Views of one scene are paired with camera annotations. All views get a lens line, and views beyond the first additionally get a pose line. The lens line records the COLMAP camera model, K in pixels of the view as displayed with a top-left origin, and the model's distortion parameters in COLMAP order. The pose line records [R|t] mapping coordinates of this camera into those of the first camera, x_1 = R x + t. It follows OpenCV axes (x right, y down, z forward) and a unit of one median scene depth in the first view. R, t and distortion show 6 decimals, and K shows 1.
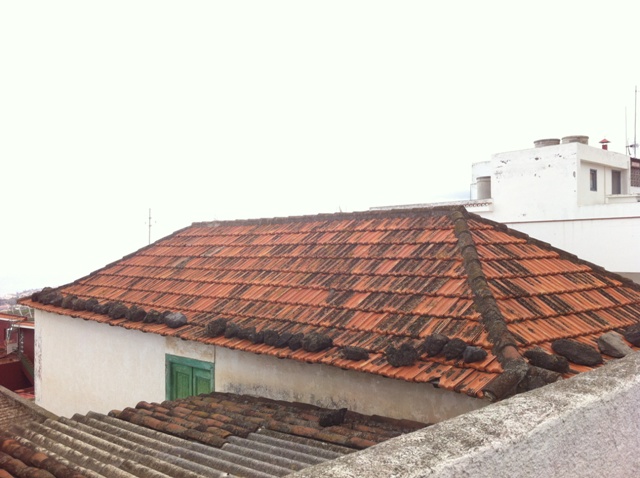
lens RADIAL K [[606.9, 0, 323.1], [0, 606.9, 235.7], [0, 0, 1]] dist [0.110579, -0.338230]
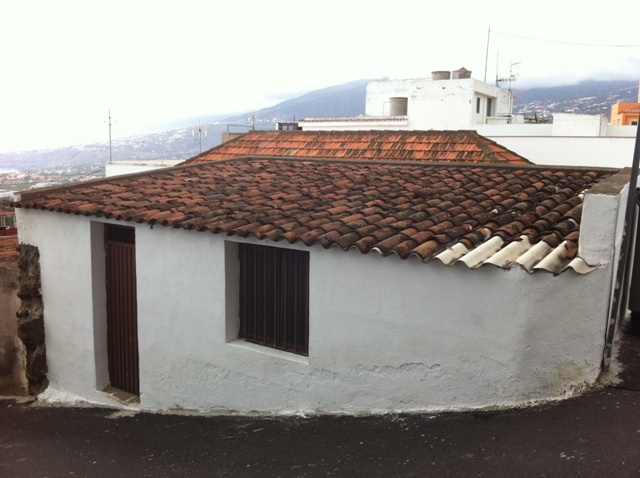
lens RADIAL K [[606.9, 0, 323.1], [0, 606.9, 235.7], [0, 0, 1]] dist [0.110579, -0.338230]
pose [[0.952958, -0.018881, 0.302512, -0.332995], [-0.030390, 0.987076, 0.157342, -0.005608], [-0.301574, -0.159134, 0.940069, -0.266671]]
